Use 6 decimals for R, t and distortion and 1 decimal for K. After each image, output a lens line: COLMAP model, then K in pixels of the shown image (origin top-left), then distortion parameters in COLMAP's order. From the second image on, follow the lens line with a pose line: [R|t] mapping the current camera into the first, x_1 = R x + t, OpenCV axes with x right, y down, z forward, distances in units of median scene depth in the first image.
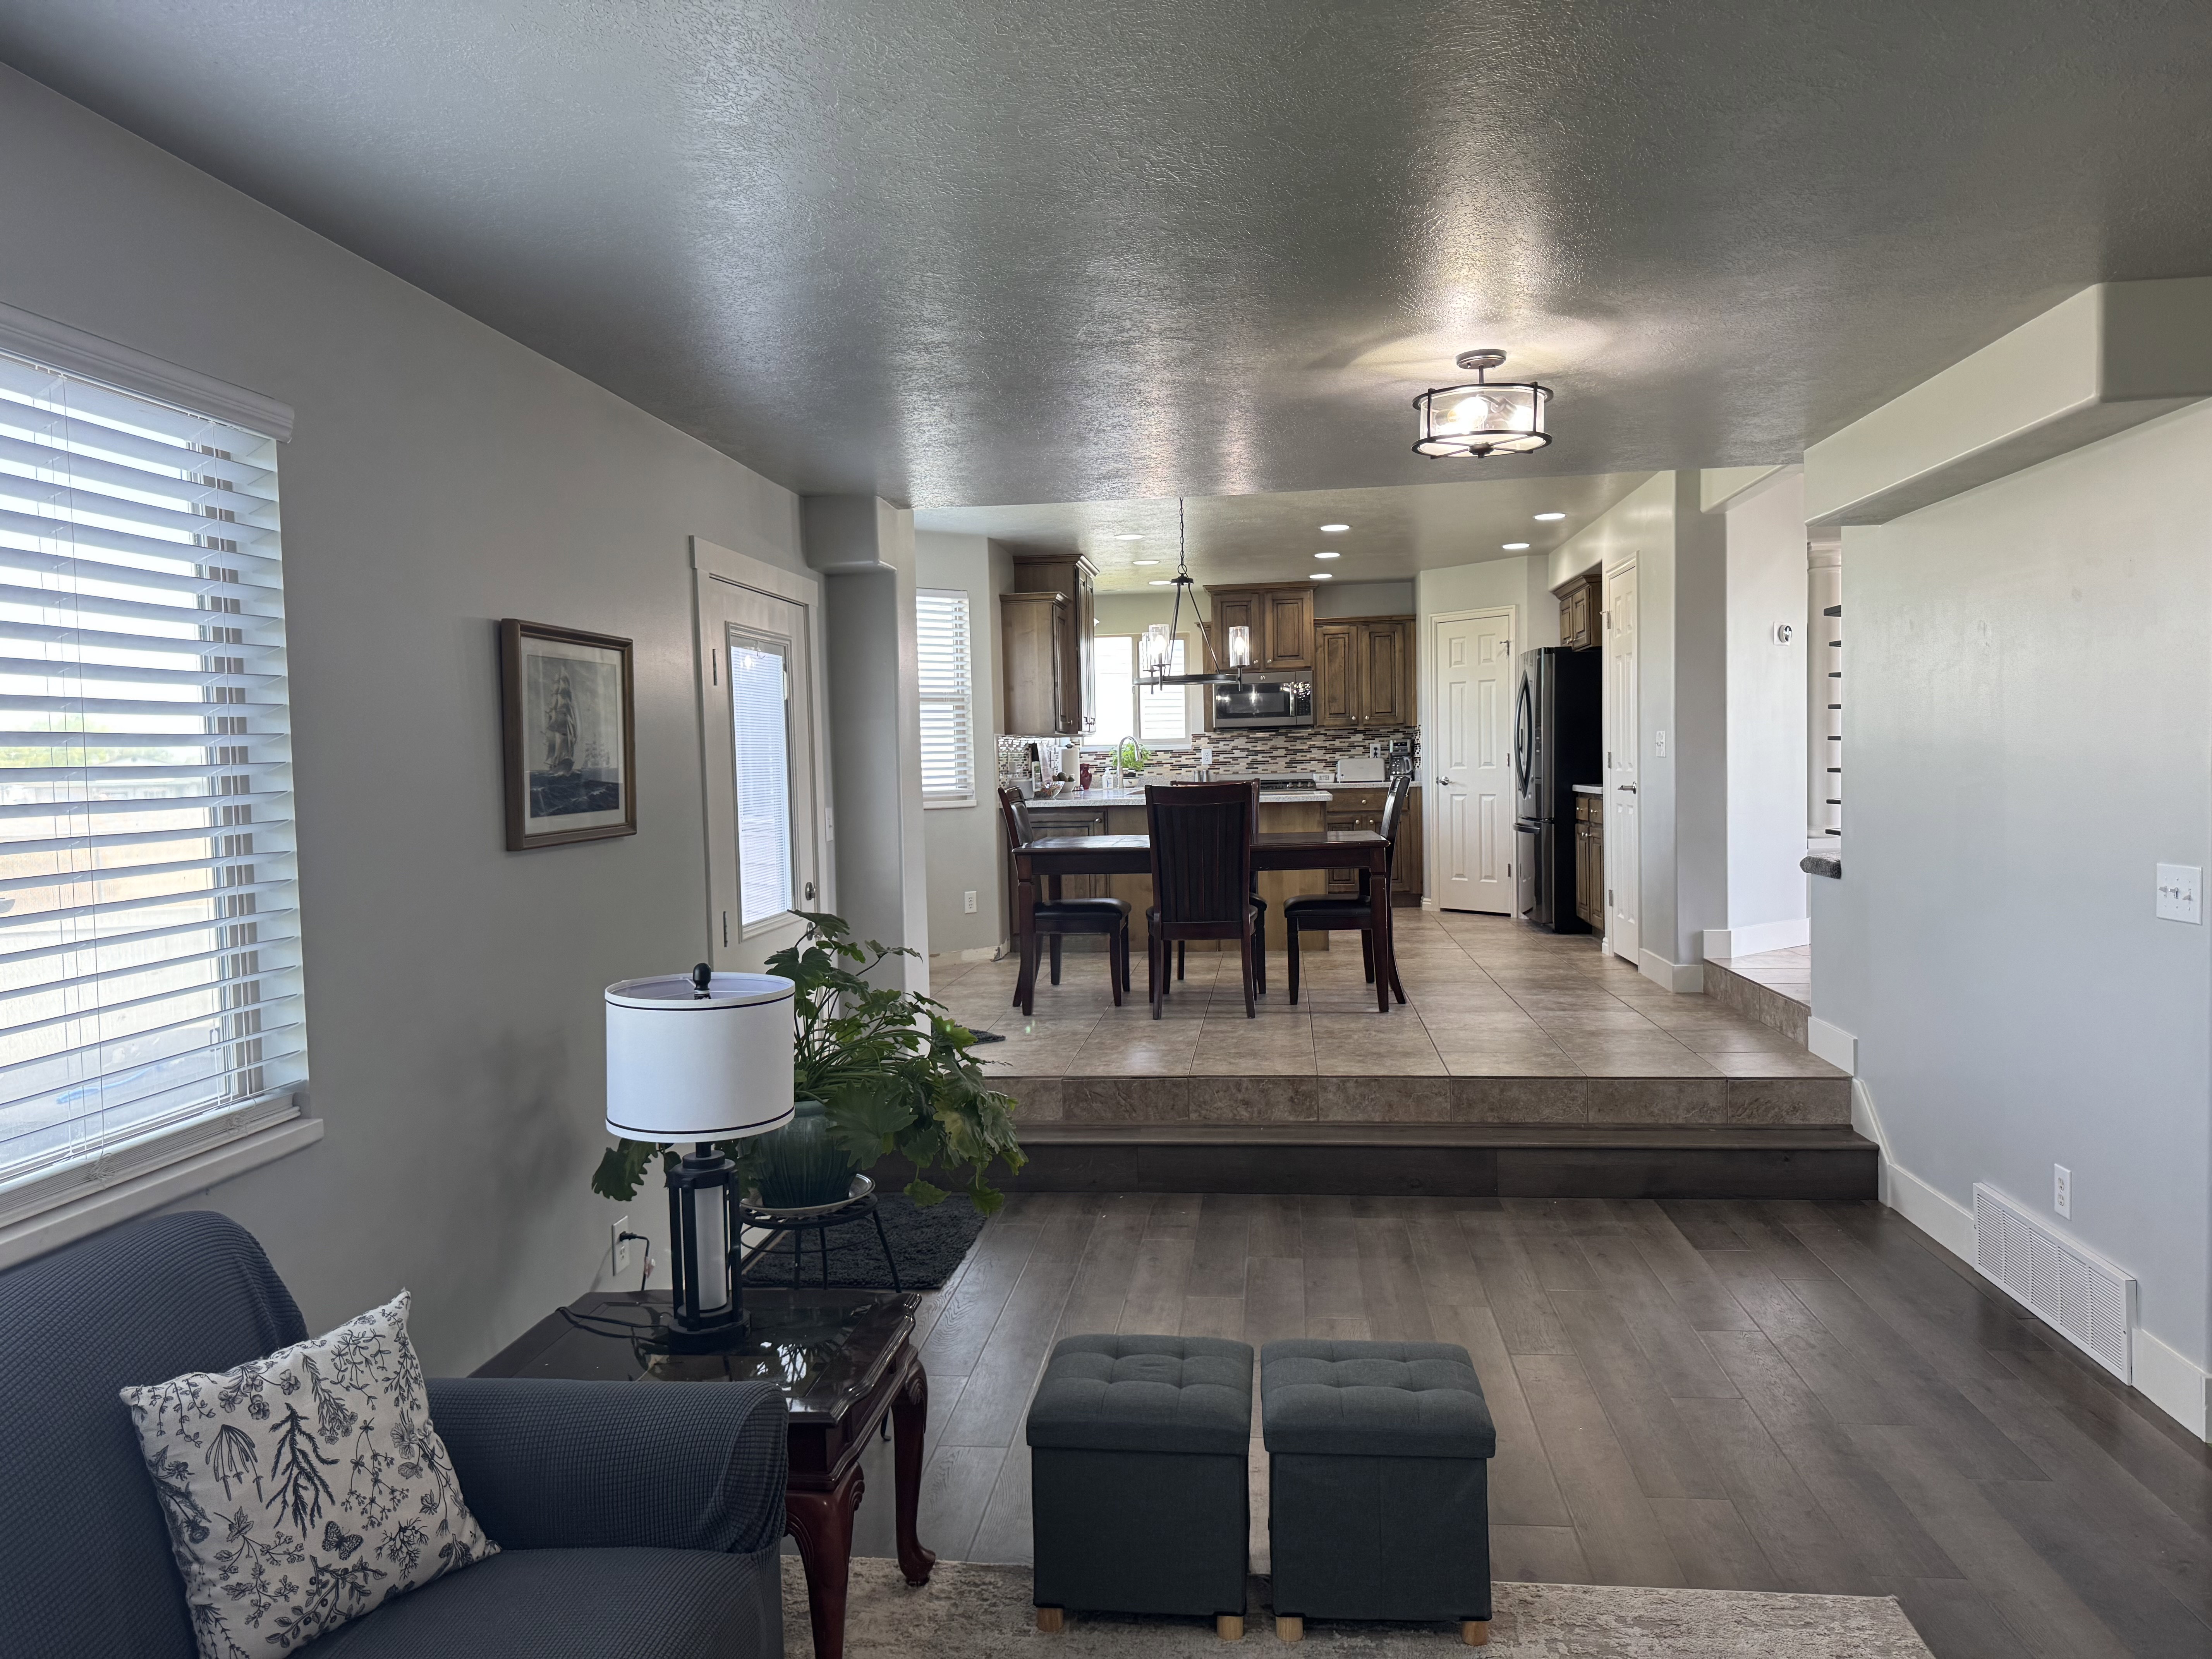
lens RADIAL K [[1552.8, 0, 1096.9], [0, 1552.8, 845.1], [0, 0, 1]] dist [0.087200, -0.106060]
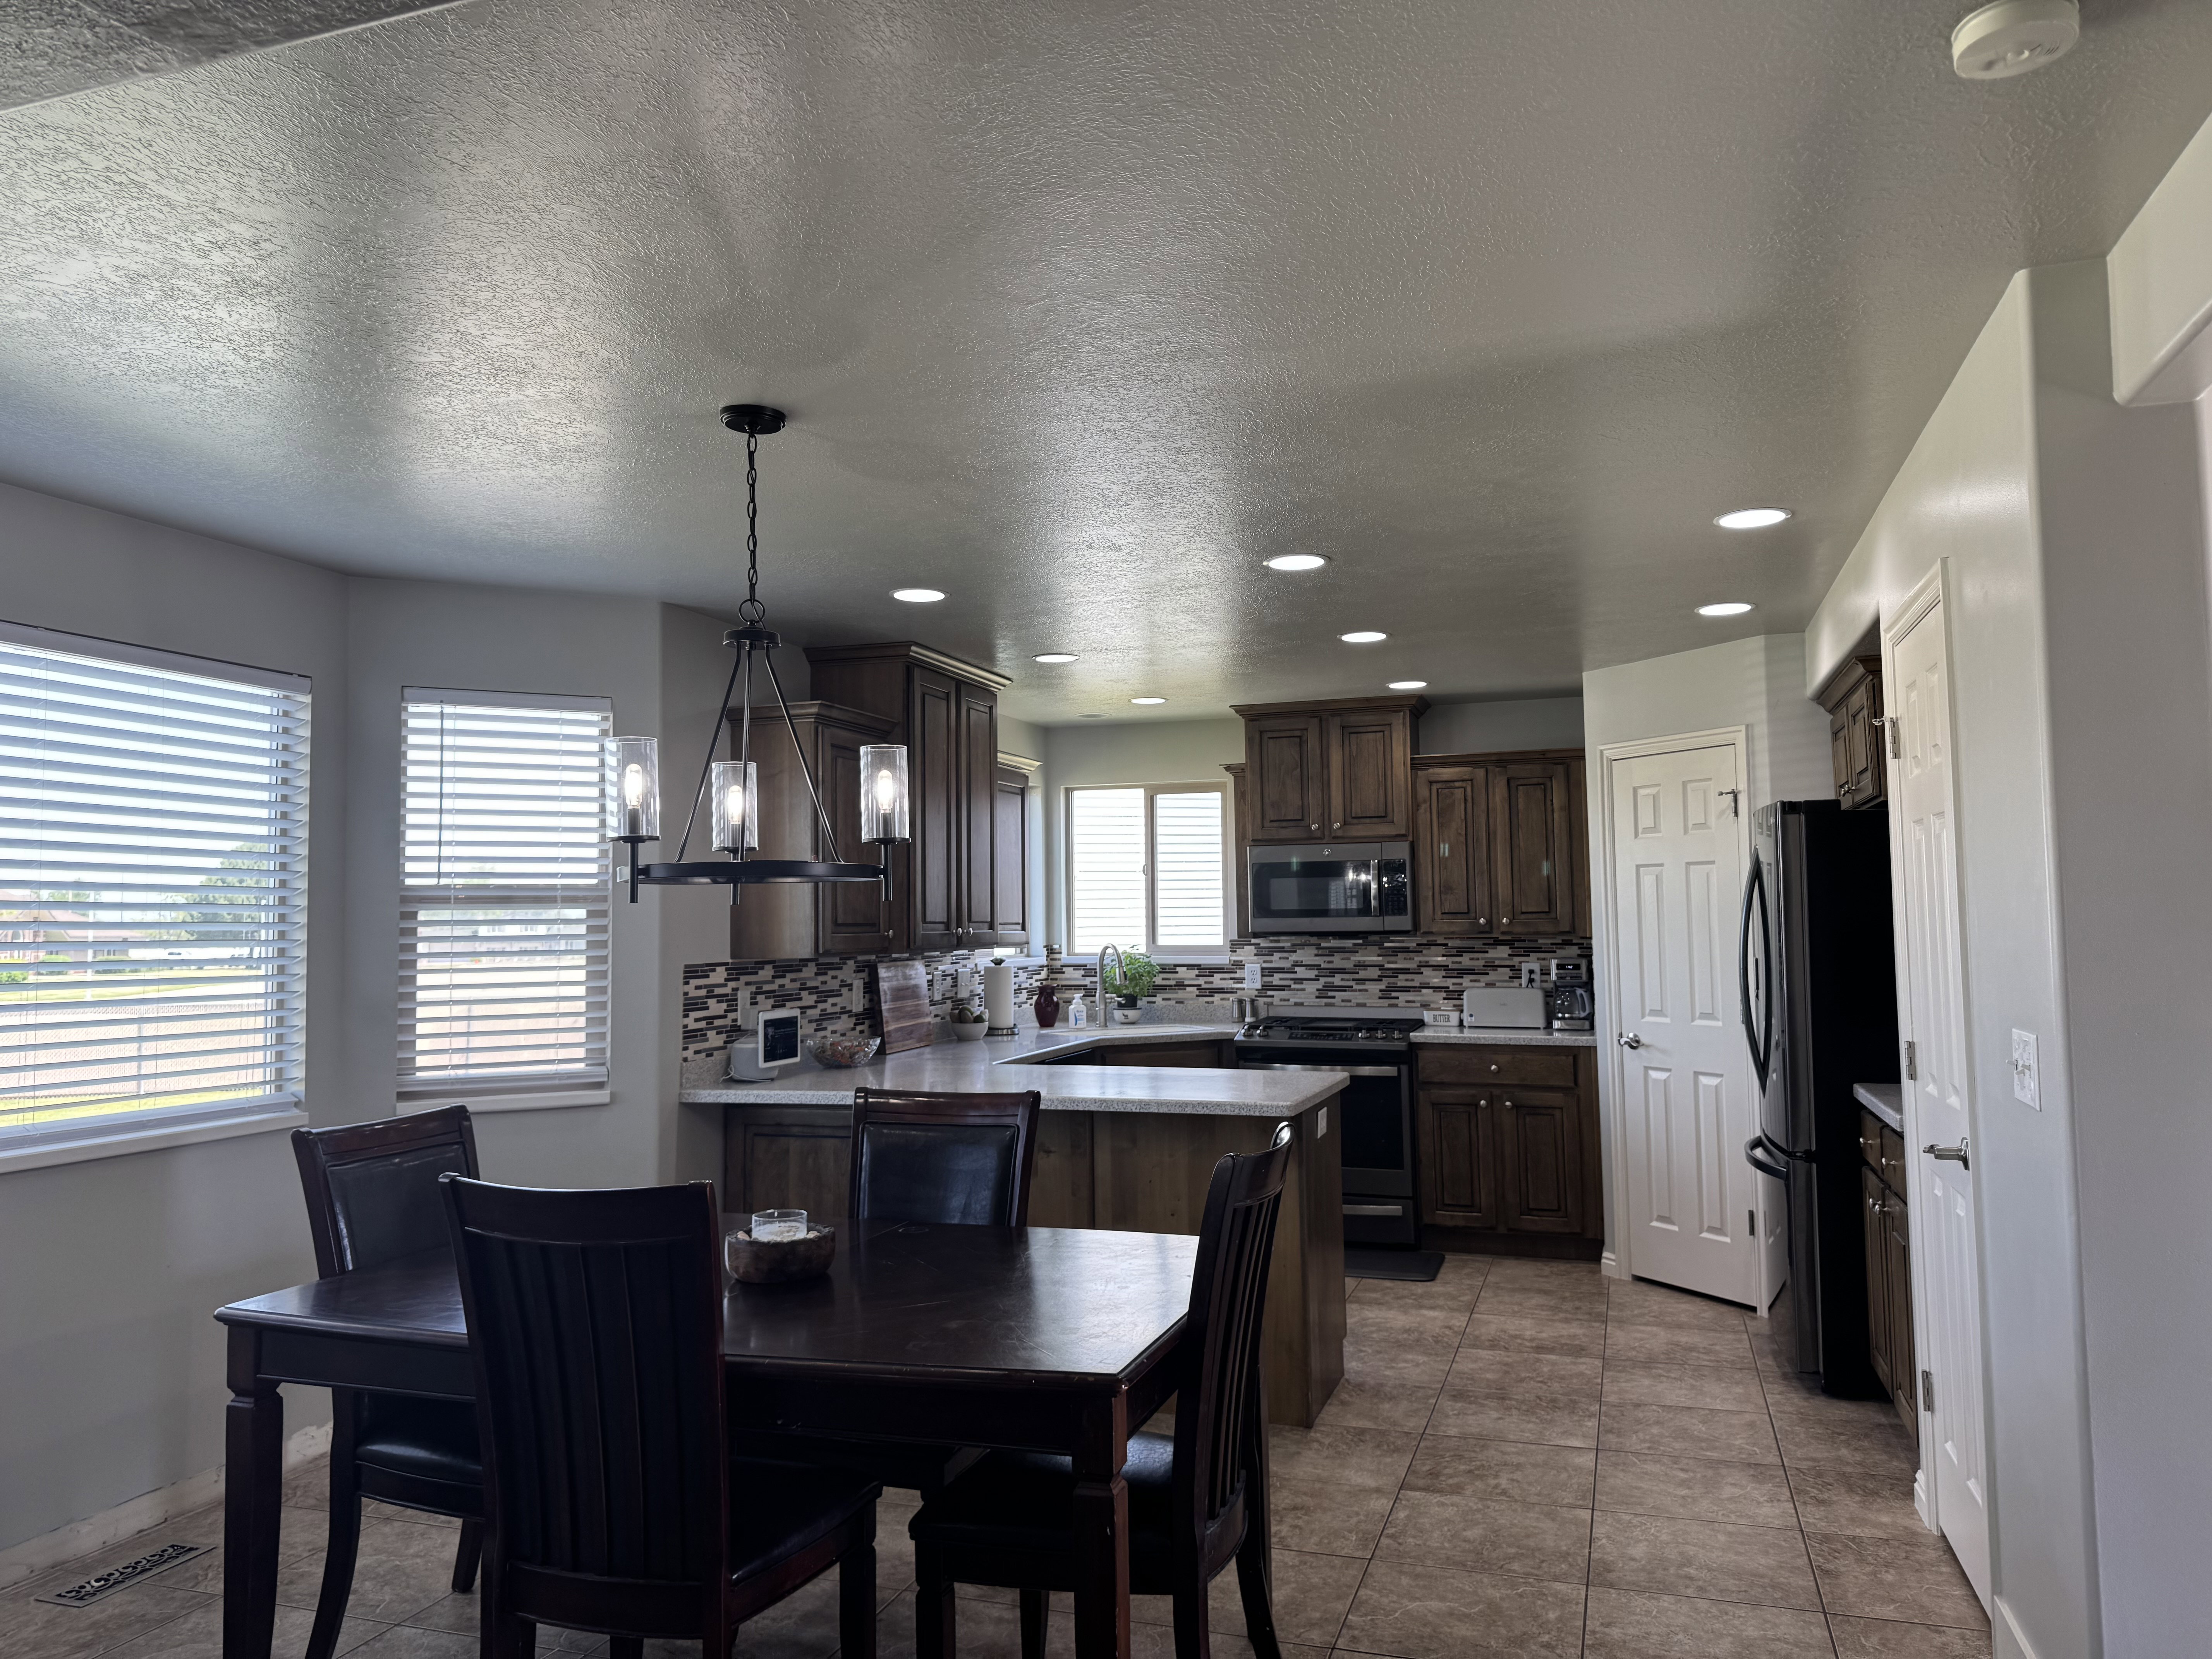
lens RADIAL K [[1552.8, 0, 1084.6], [0, 1552.8, 818.3], [0, 0, 1]] dist [0.087200, -0.106060]
pose [[0.975823, -0.001431, -0.218556, 0.147646], [-0.024881, 0.992751, -0.117589, -0.046755], [0.217140, 0.120184, 0.968714, 0.385827]]
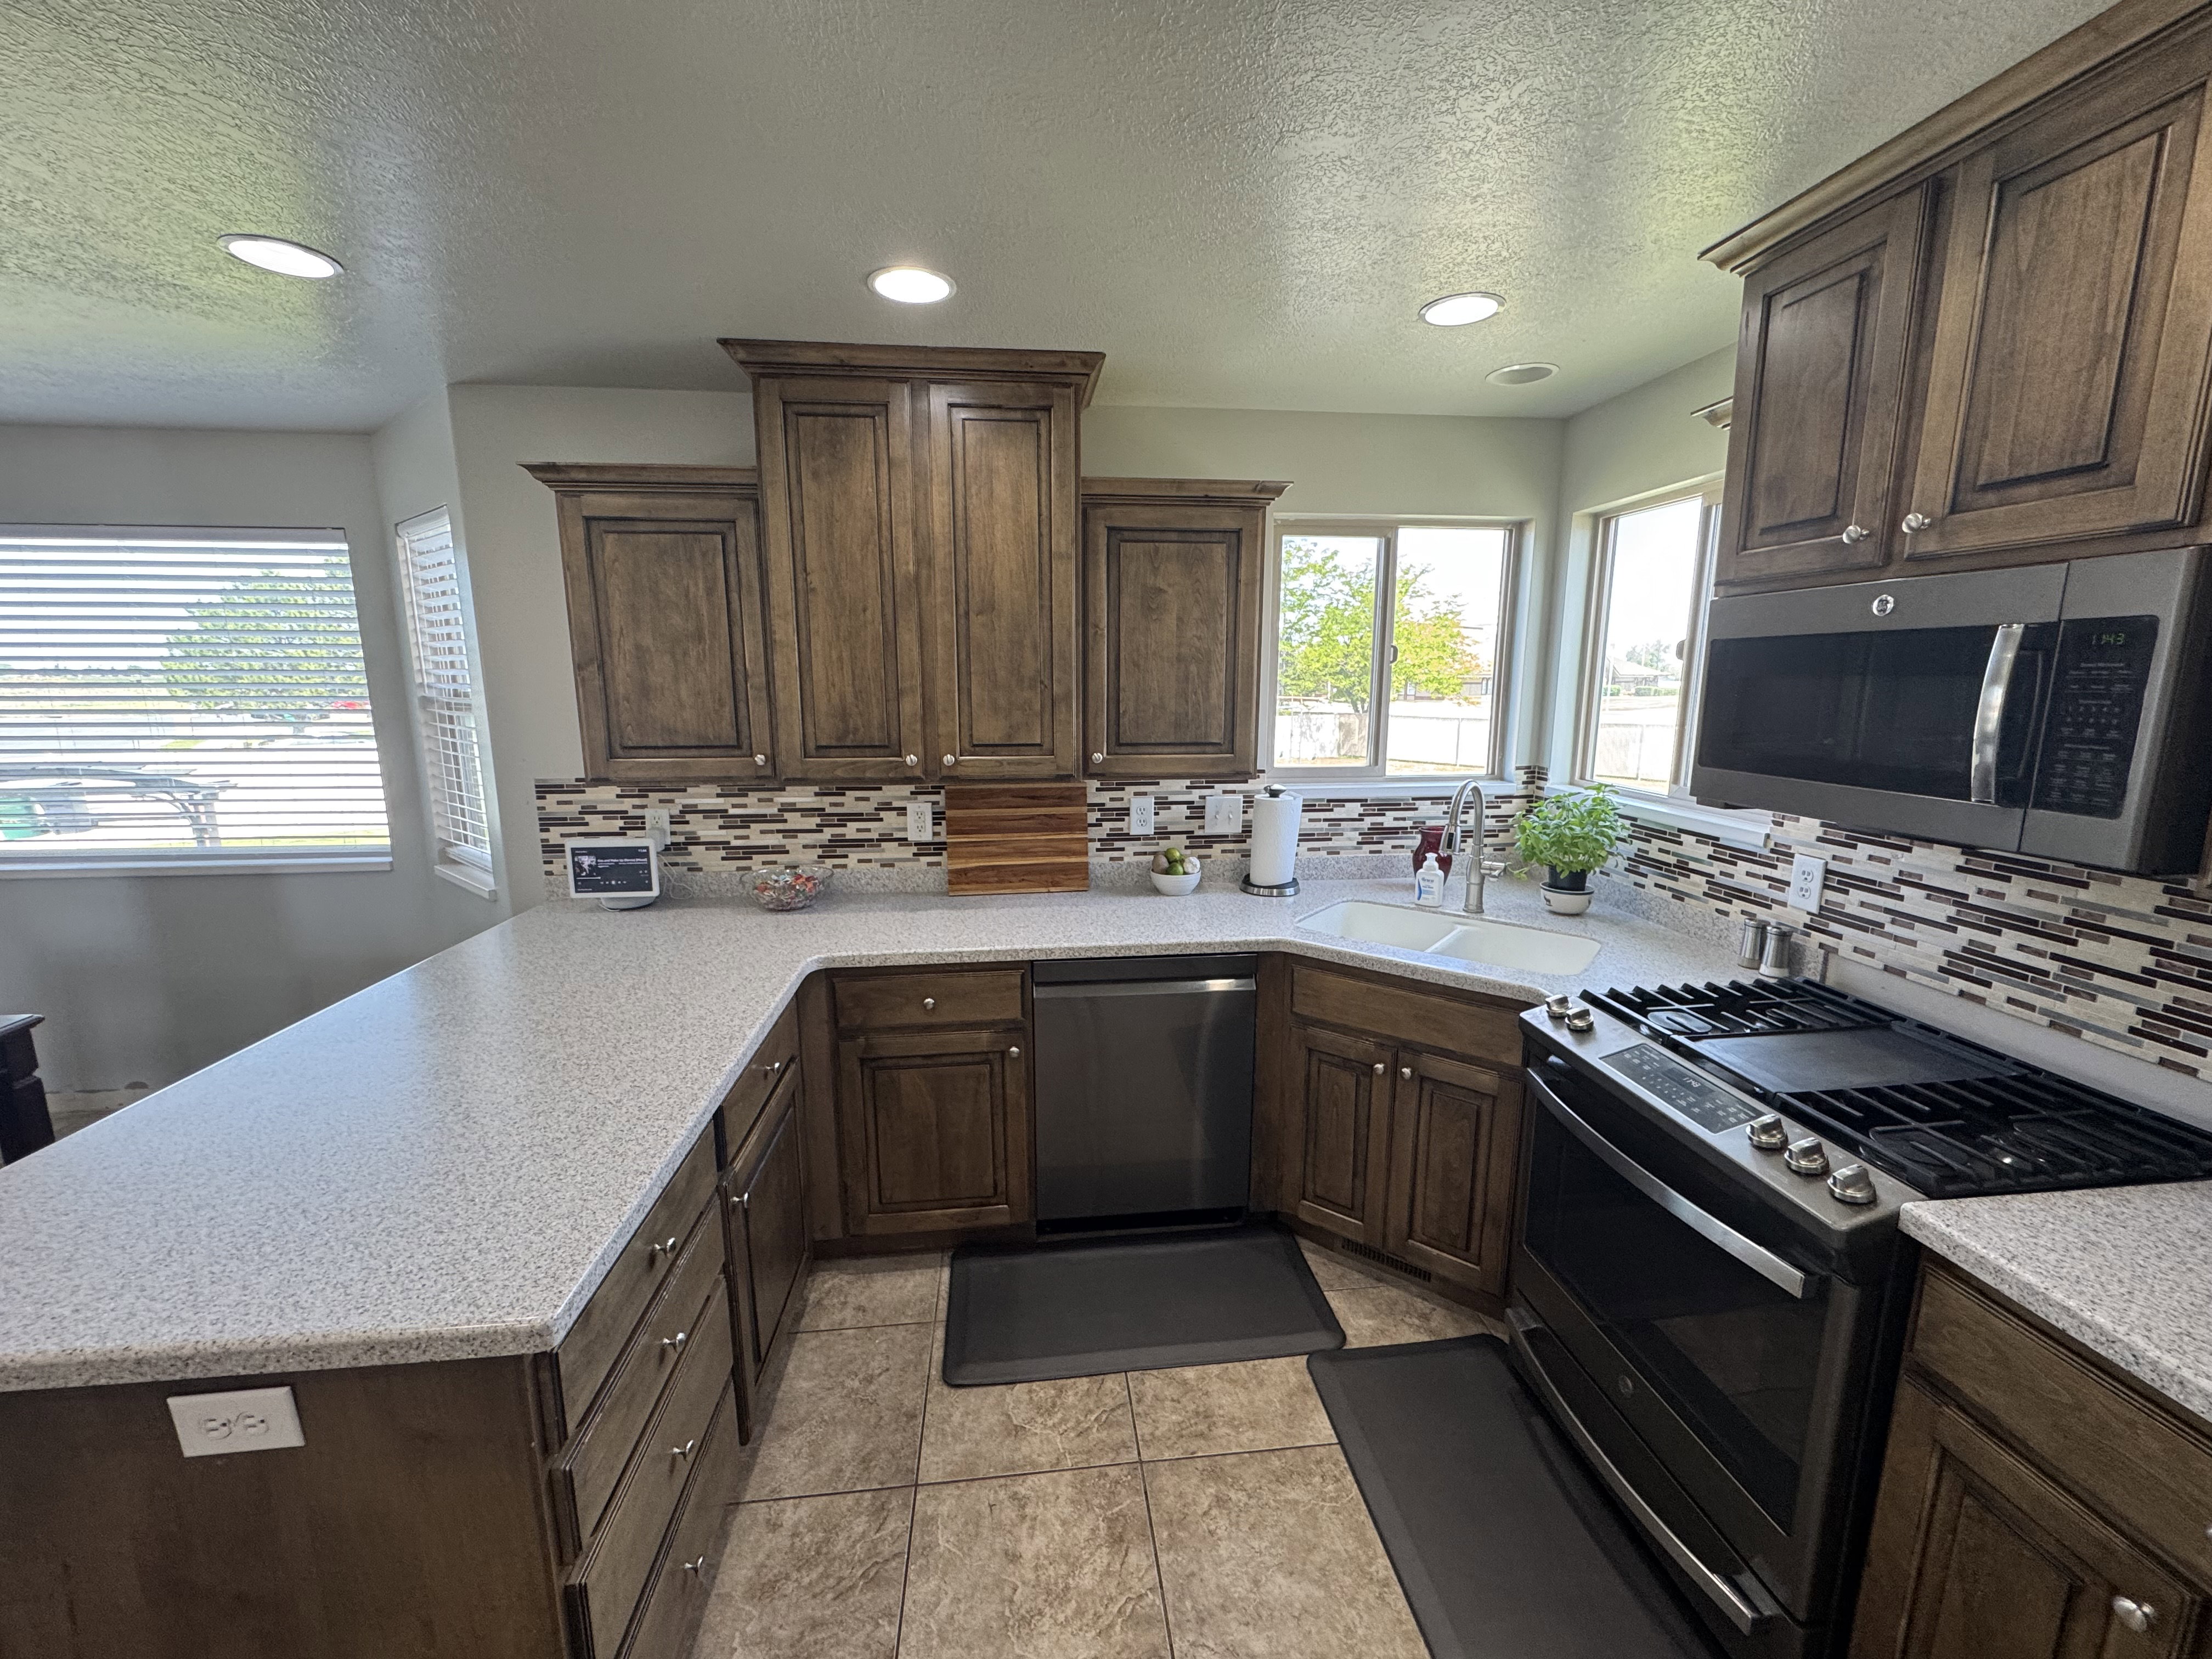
lens RADIAL K [[884.3, 0, 1103.7], [0, 884.3, 828.5], [0, 0, 1]] dist [-0.001206, 0.000736]
pose [[0.215955, 0.193848, -0.956967, 0.207578], [-0.059826, 0.980880, 0.185192, -0.093798], [0.974569, 0.017258, 0.223423, 0.870201]]
